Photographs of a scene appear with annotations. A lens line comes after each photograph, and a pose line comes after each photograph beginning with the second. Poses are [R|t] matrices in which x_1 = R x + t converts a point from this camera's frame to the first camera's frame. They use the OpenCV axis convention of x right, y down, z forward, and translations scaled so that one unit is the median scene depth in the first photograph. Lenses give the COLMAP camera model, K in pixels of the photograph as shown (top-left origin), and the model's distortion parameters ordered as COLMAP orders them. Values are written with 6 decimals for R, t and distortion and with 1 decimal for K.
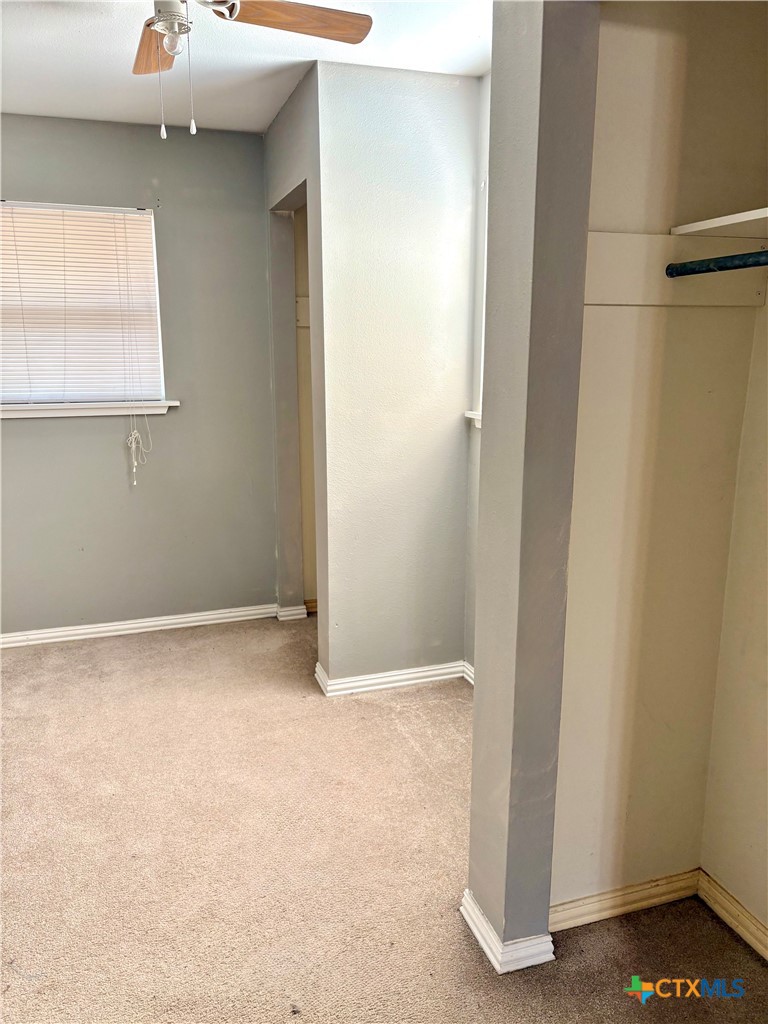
lens RADIAL K [[778.1, 0, 385.6], [0, 778.1, 510.6], [0, 0, 1]] dist [0.043622, -0.031208]
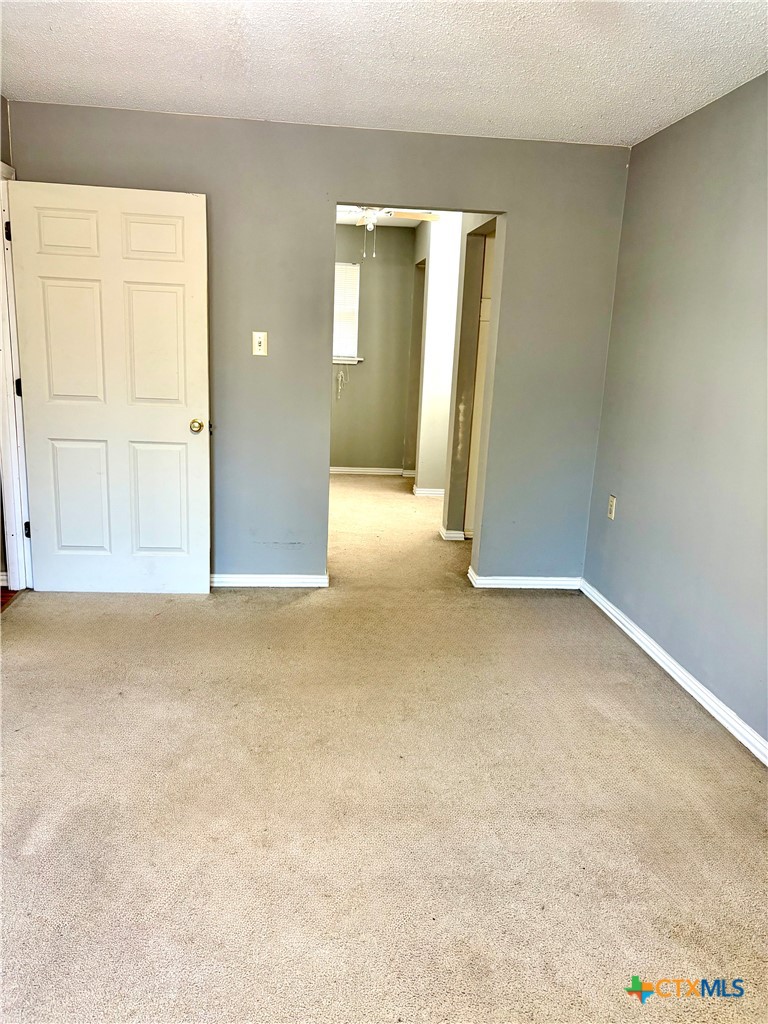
lens RADIAL K [[778.1, 0, 383.7], [0, 778.1, 513.9], [0, 0, 1]] dist [0.043622, -0.031208]
pose [[0.971327, 0.092587, -0.218980, 0.274837], [-0.091507, 0.995690, 0.015091, 0.231309], [0.219433, 0.005379, 0.975613, -0.986025]]
